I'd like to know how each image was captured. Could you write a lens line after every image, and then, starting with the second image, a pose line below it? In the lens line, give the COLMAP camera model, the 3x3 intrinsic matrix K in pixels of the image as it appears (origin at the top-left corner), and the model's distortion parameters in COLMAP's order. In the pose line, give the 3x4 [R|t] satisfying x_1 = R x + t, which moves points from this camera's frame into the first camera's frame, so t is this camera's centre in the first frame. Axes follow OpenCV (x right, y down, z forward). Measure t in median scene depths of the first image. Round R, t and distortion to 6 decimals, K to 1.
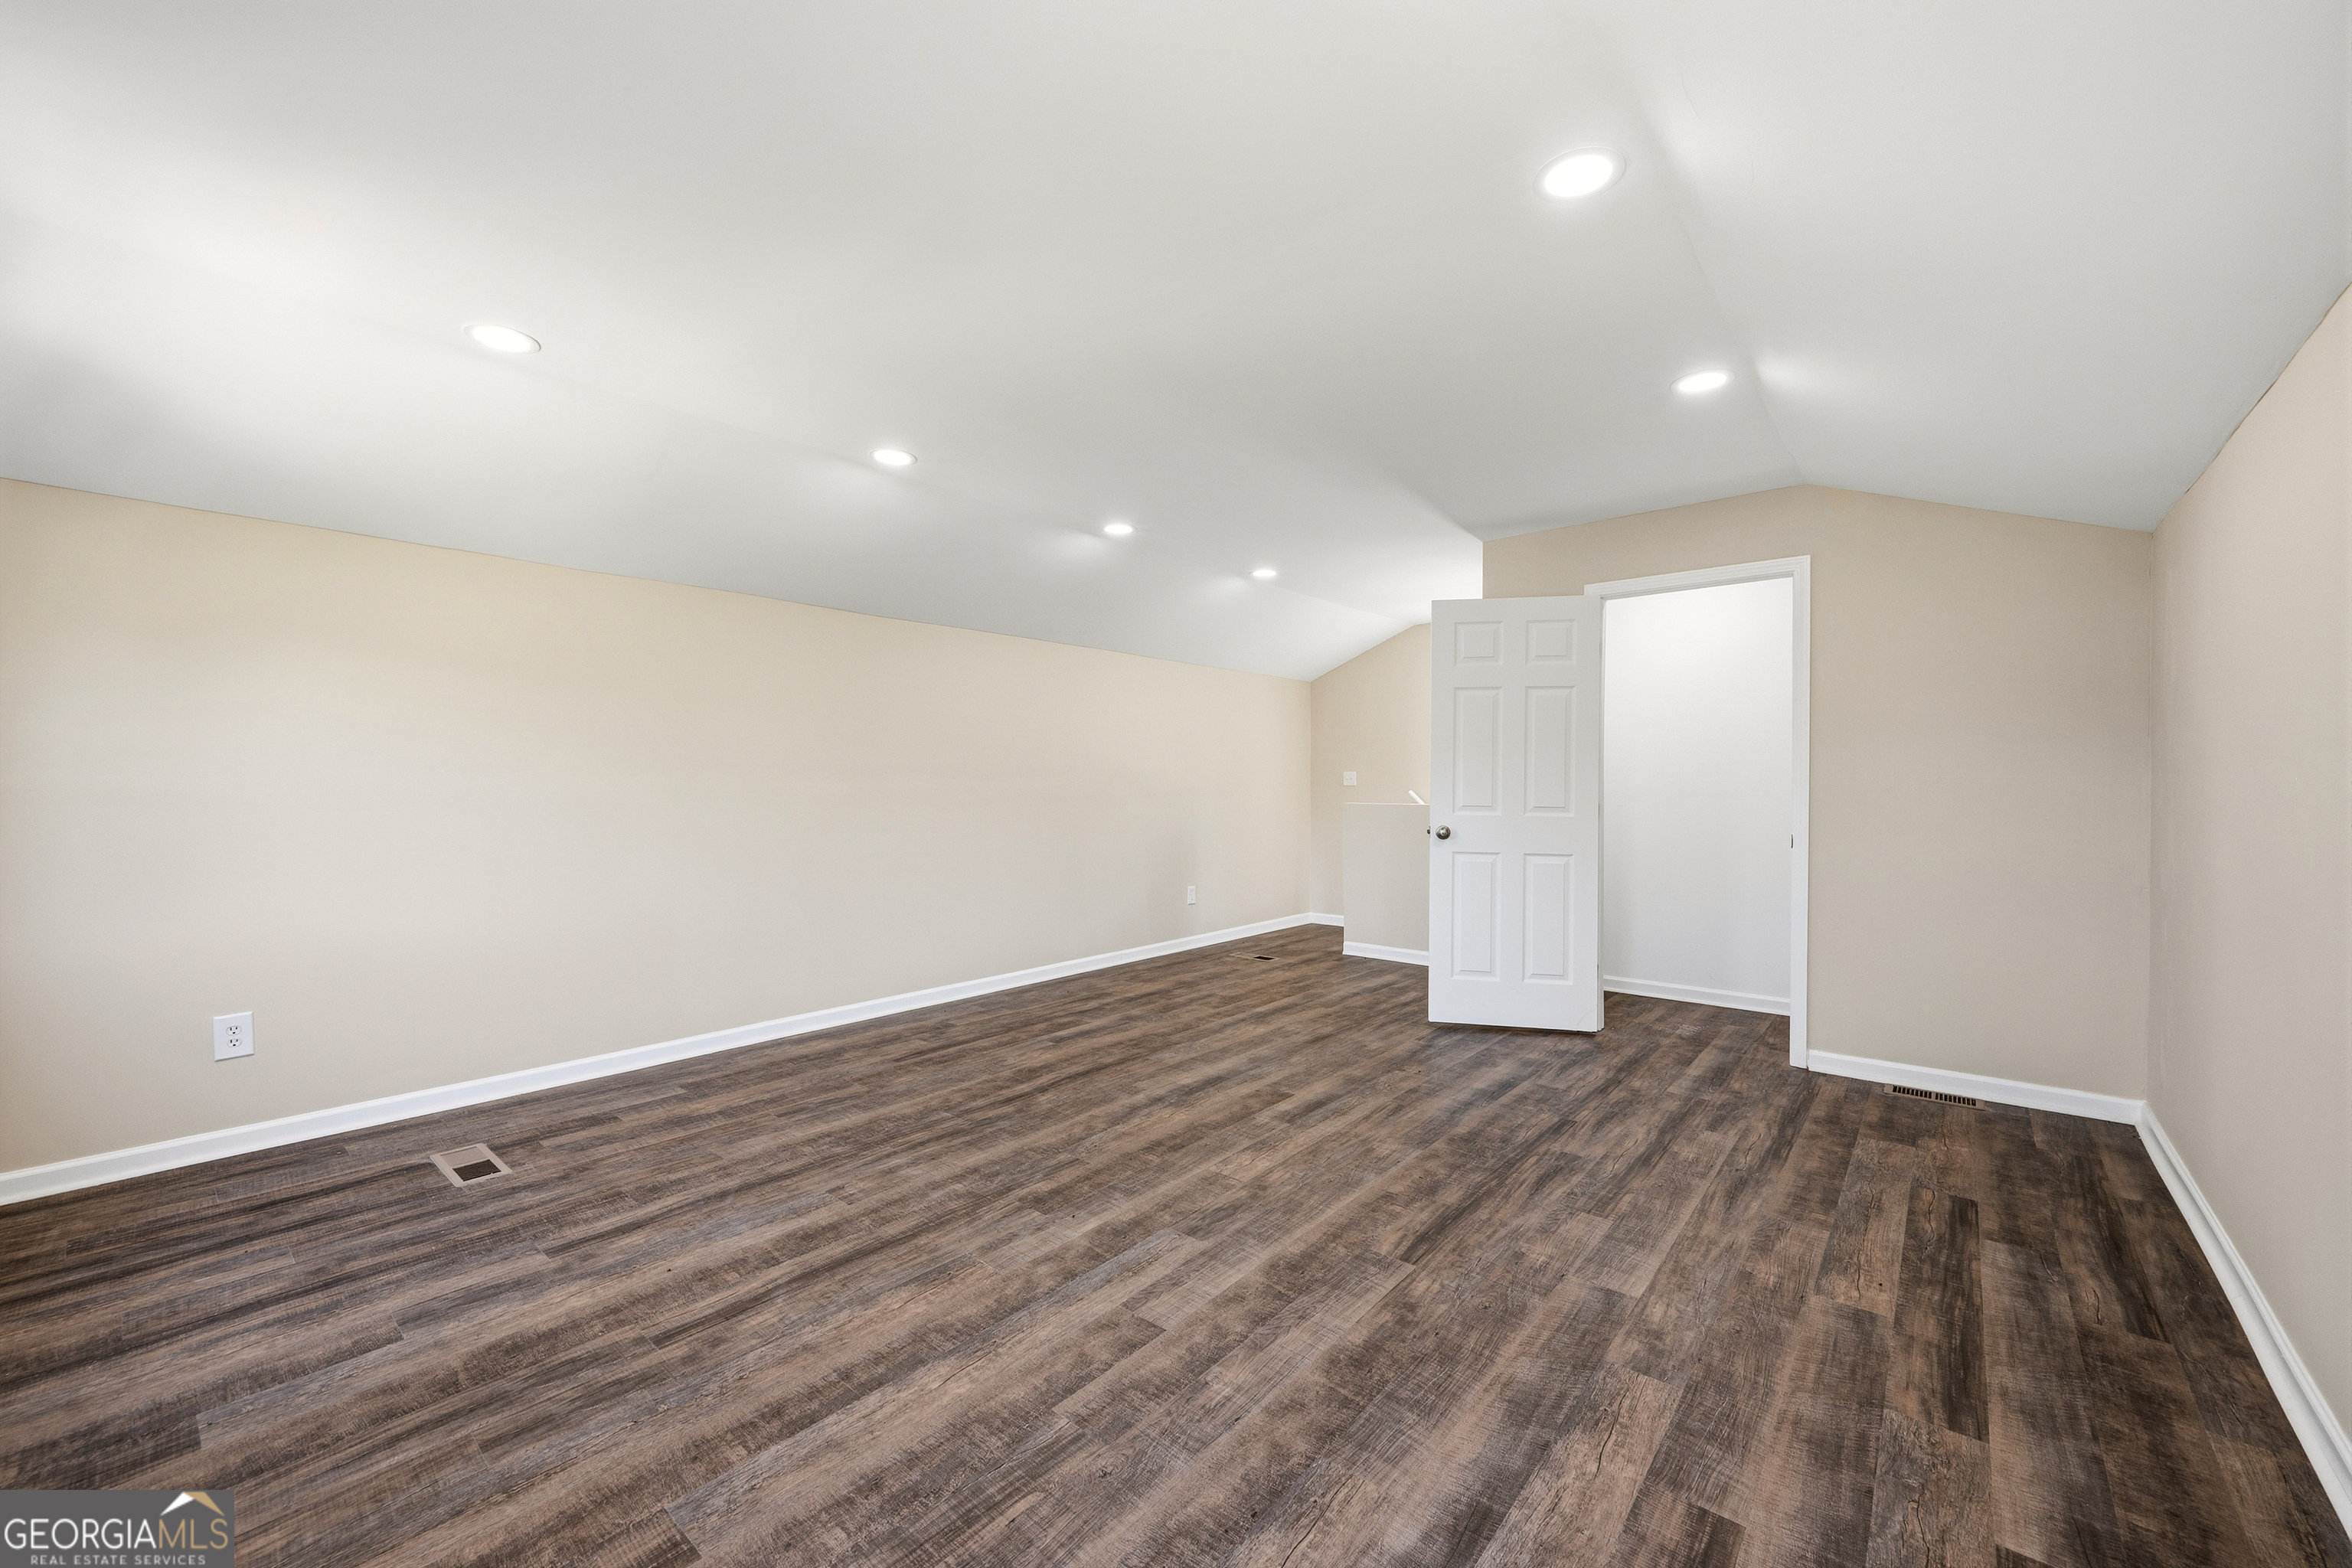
lens RADIAL K [[917.4, 0, 1179.9], [0, 917.4, 782.6], [0, 0, 1]] dist [-0.000019, -0.000504]
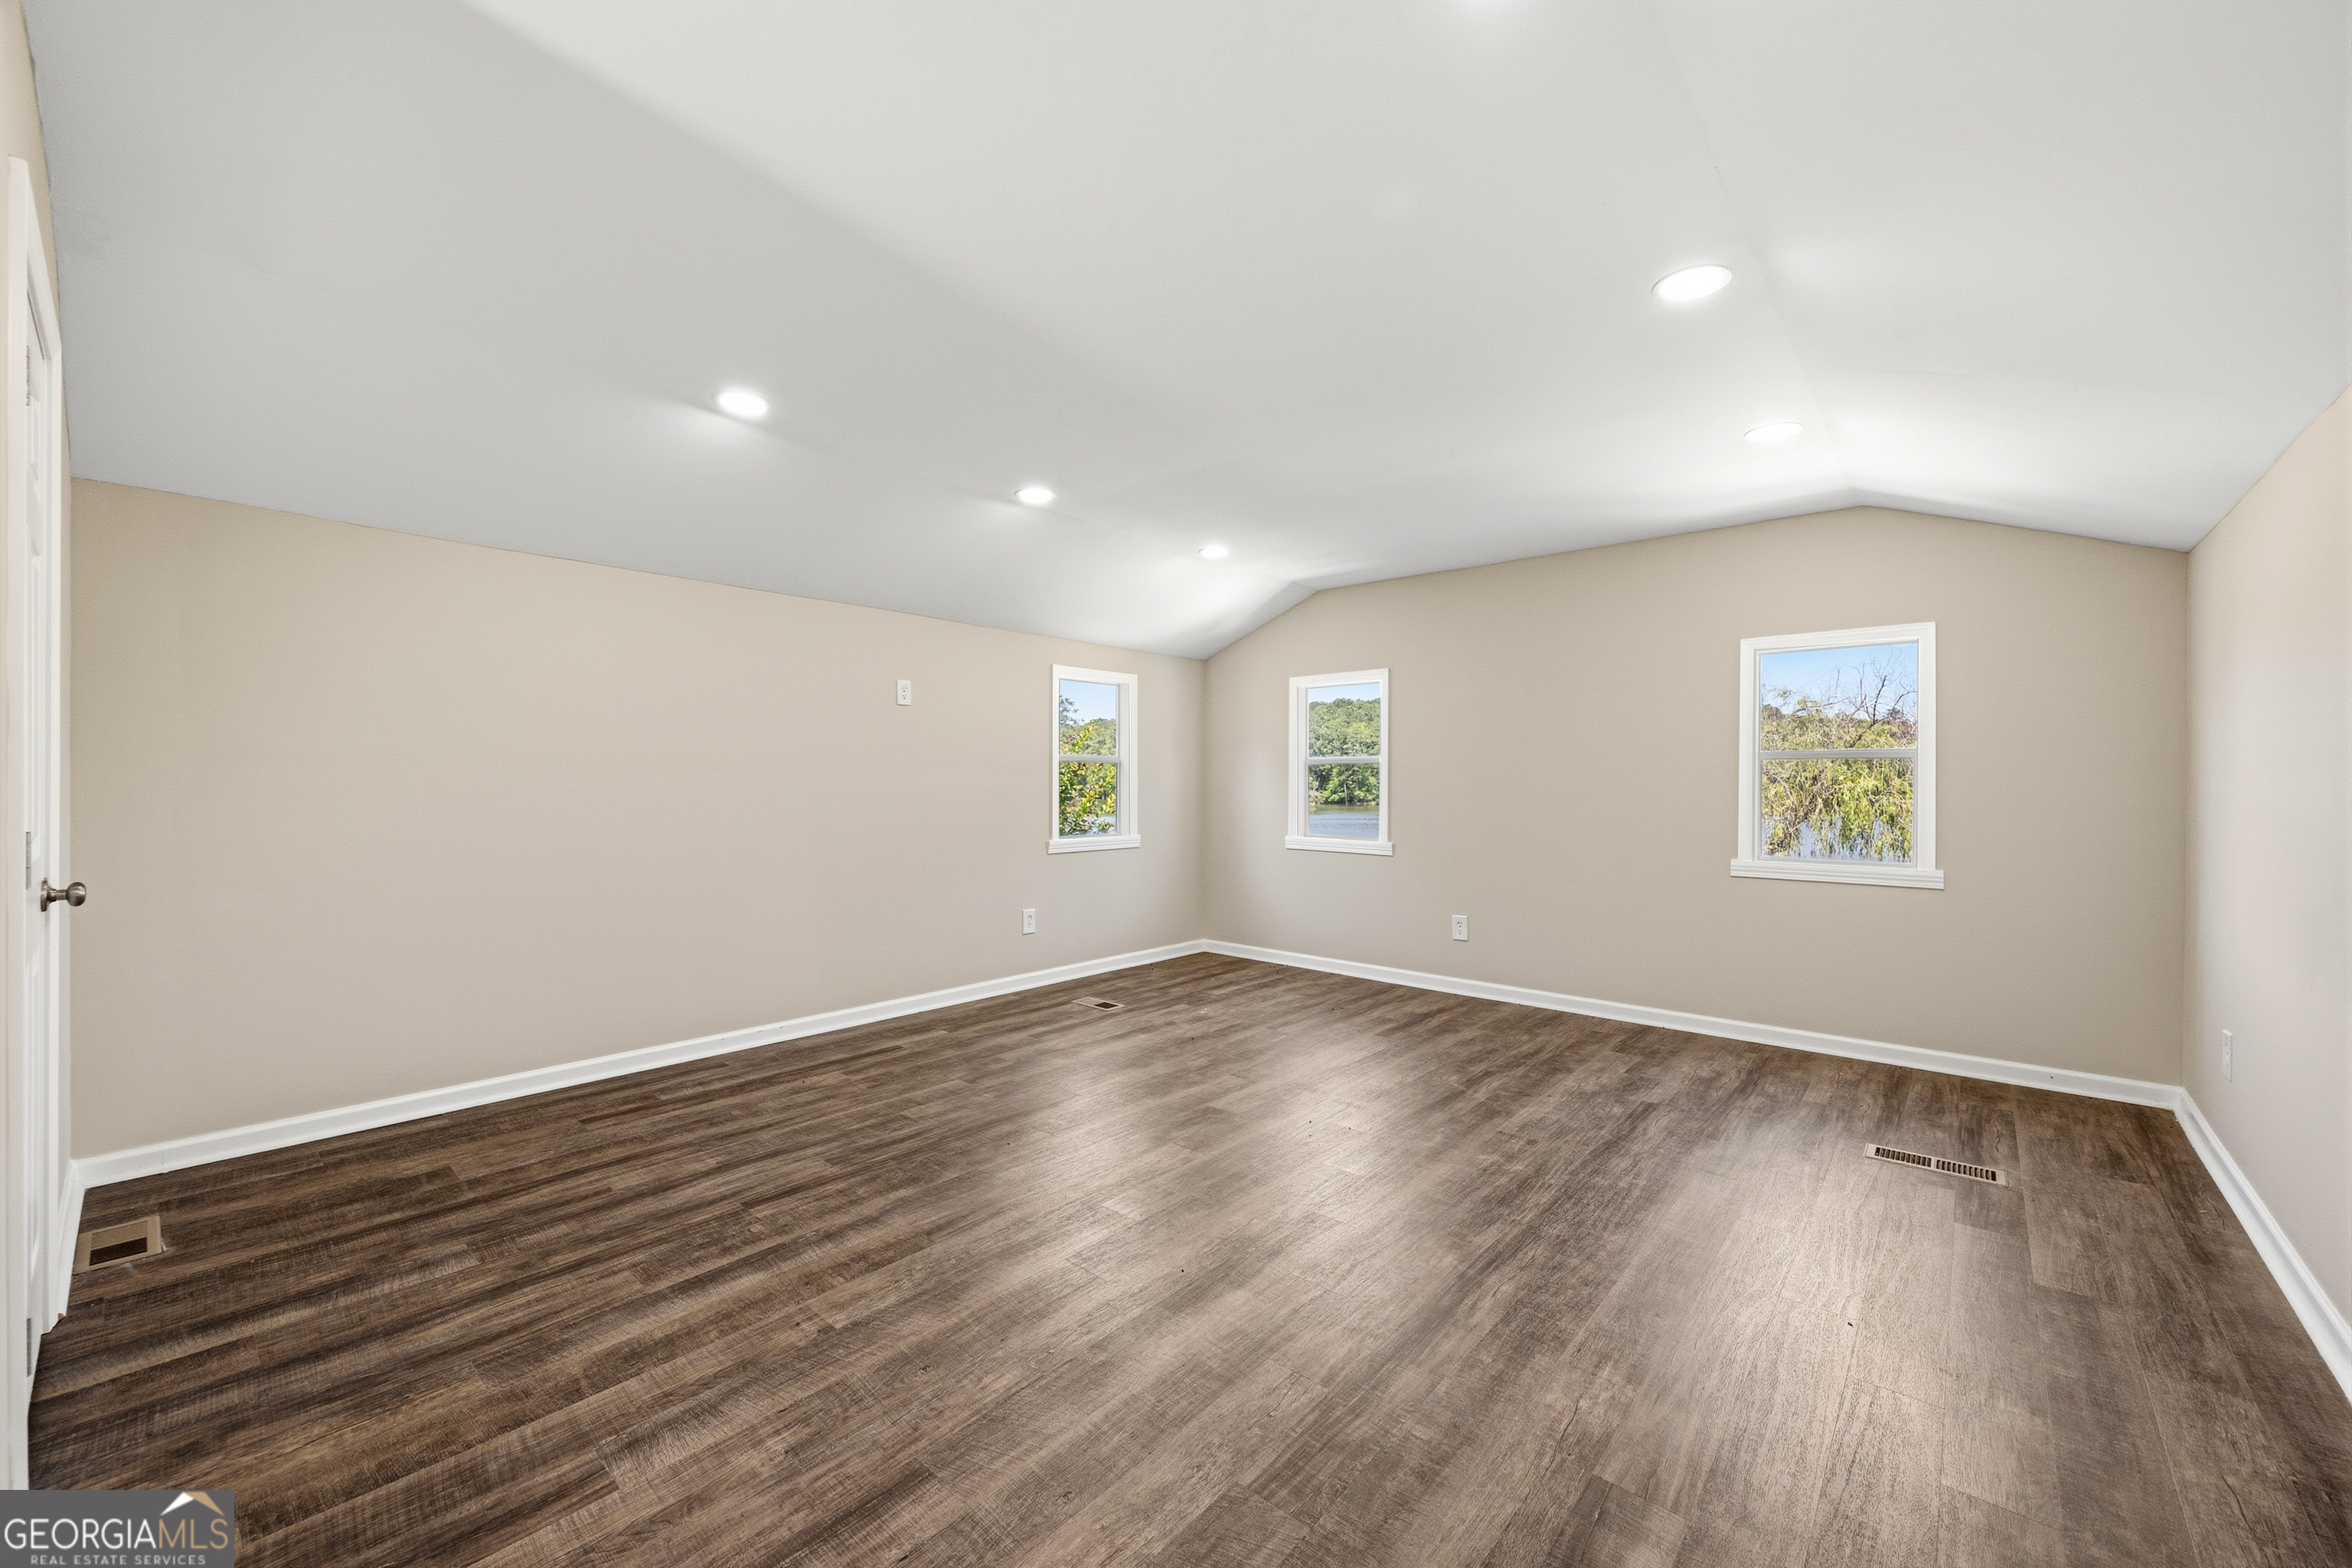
lens RADIAL K [[917.4, 0, 1179.9], [0, 917.4, 782.6], [0, 0, 1]] dist [-0.000019, -0.000504]
pose [[-0.999887, -0.005717, 0.013934, 0.052256], [-0.005740, 0.999982, -0.001569, 0.001859], [-0.013925, -0.001649, -0.999902, 2.341978]]
